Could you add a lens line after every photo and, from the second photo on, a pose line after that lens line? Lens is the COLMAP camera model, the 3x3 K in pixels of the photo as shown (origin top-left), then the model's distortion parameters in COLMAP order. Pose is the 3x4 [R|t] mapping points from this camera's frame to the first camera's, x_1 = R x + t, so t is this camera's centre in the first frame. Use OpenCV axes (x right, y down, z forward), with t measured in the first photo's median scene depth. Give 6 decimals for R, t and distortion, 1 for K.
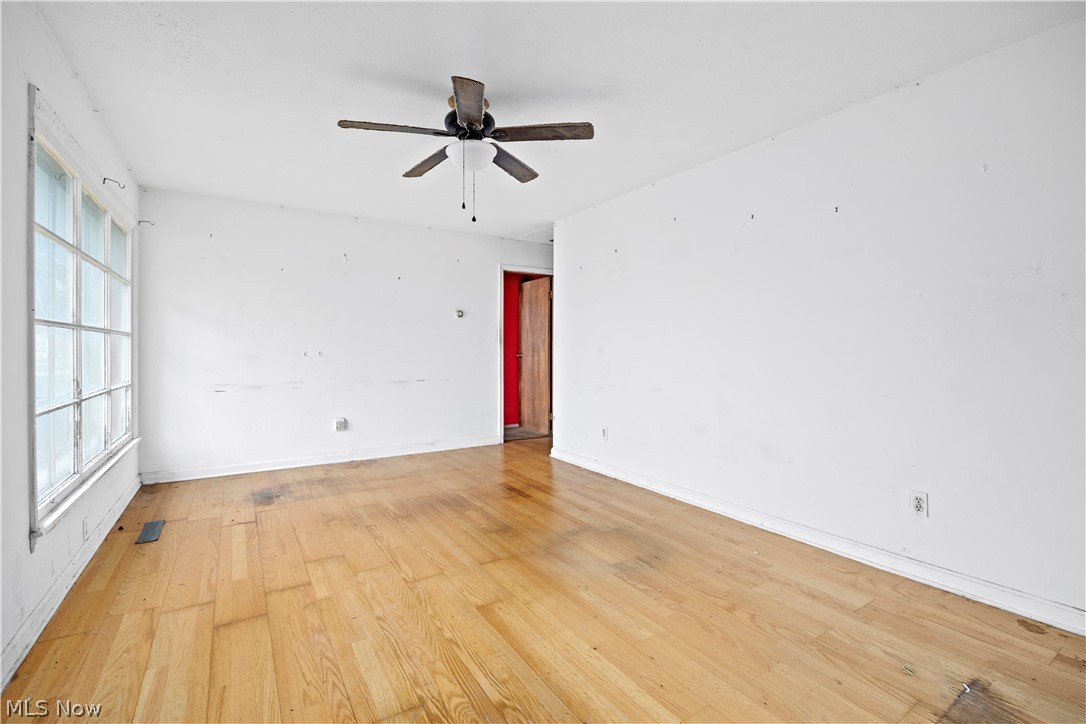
lens RADIAL K [[483.7, 0, 546.9], [0, 483.7, 355.0], [0, 0, 1]] dist [-0.020309, -0.000234]
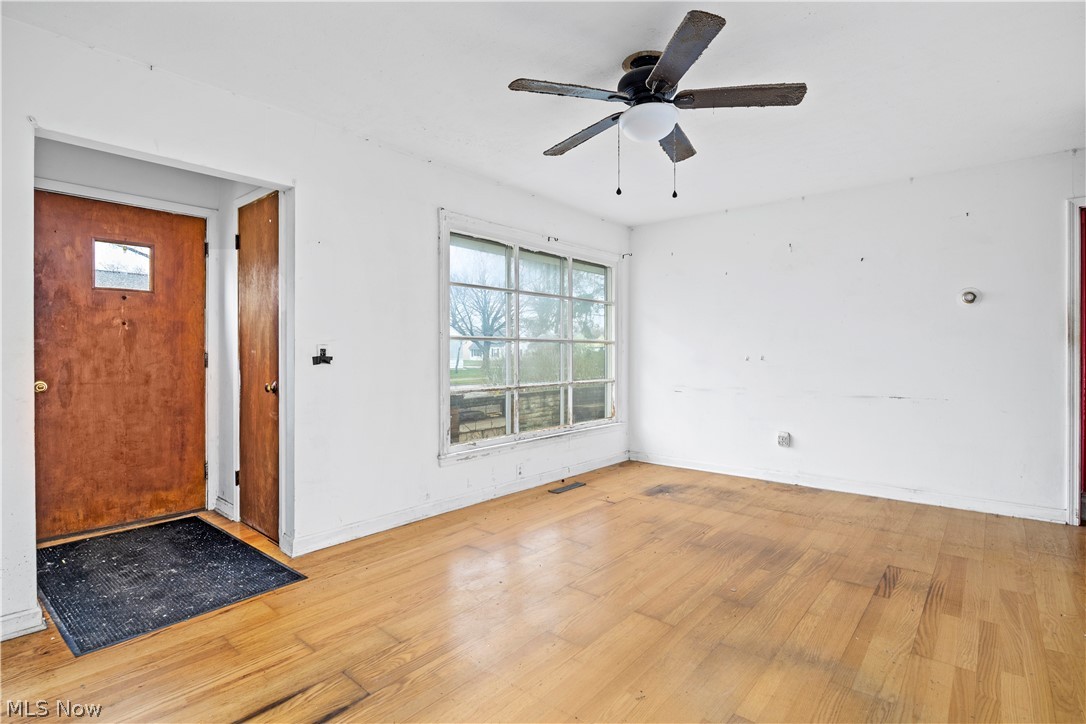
lens RADIAL K [[528.8, 0, 545.9], [0, 528.8, 358.2], [0, 0, 1]] dist [-0.011913, 0.000017]
pose [[0.278995, 0.007318, -0.960265, 0.582422], [-0.008466, 0.999951, 0.005161, -0.007801], [0.960255, 0.006690, 0.279043, 0.493558]]
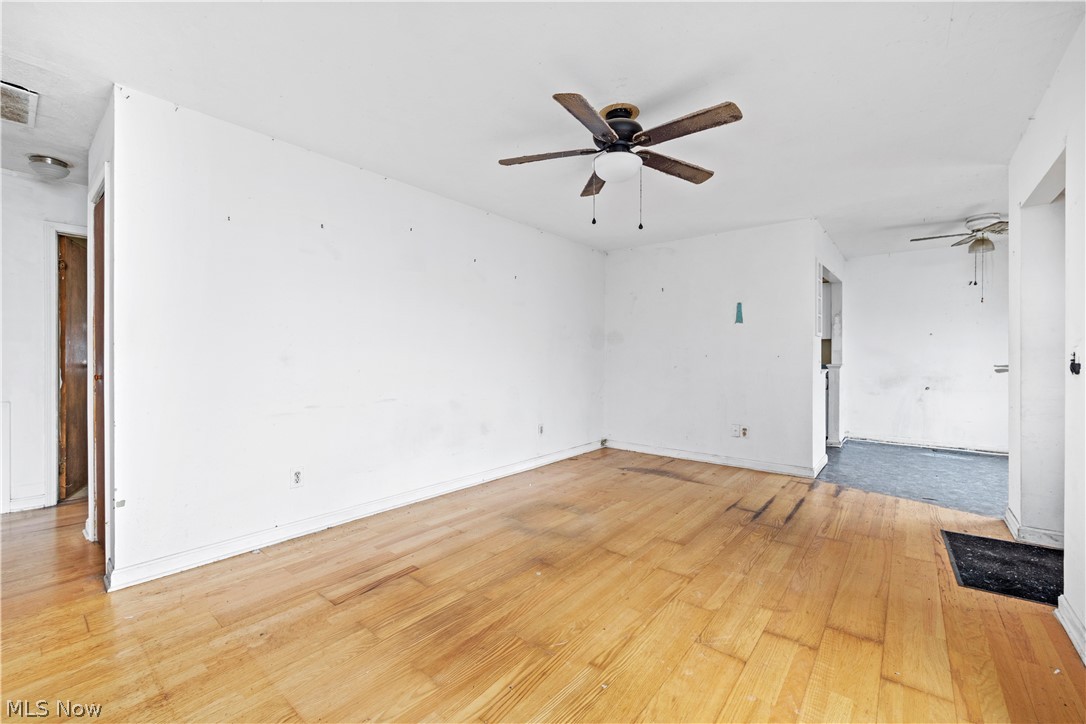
lens RADIAL K [[434.0, 0, 542.8], [0, 434.0, 357.0], [0, 0, 1]] dist [-0.010266, 0.000853]
pose [[-0.289579, -0.003716, 0.957147, -0.851534], [0.011433, 0.999908, 0.007341, -0.021929], [-0.957086, 0.013069, -0.289510, 1.217500]]
